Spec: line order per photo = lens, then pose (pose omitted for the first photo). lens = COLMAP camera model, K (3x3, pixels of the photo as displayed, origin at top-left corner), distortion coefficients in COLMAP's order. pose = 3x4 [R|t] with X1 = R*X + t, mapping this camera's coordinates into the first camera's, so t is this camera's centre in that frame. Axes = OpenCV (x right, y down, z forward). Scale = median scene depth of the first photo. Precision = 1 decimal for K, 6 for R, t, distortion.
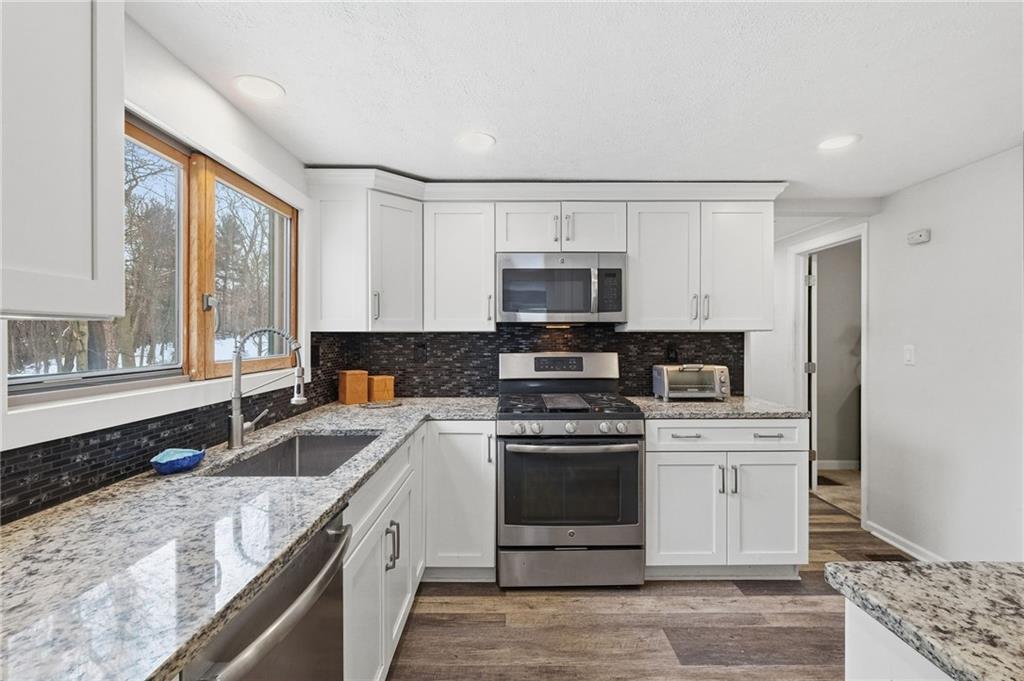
lens RADIAL K [[472.1, 0, 507.5], [0, 472.1, 337.9], [0, 0, 1]] dist [0.001174, 0.000469]
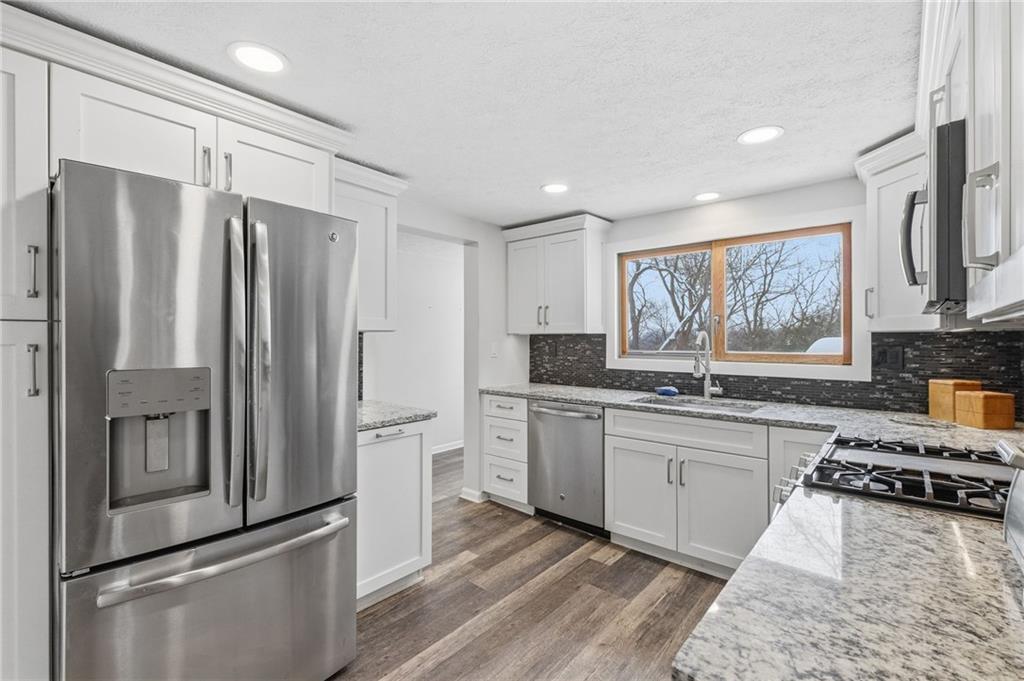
lens RADIAL K [[449.7, 0, 517.7], [0, 449.7, 340.2], [0, 0, 1]] dist [0.003605, 0.000878]
pose [[-0.644612, 0.000891, -0.764509, 0.842881], [-0.002443, 0.999992, 0.003225, 0.003046], [0.764506, 0.003946, -0.644605, 1.078545]]
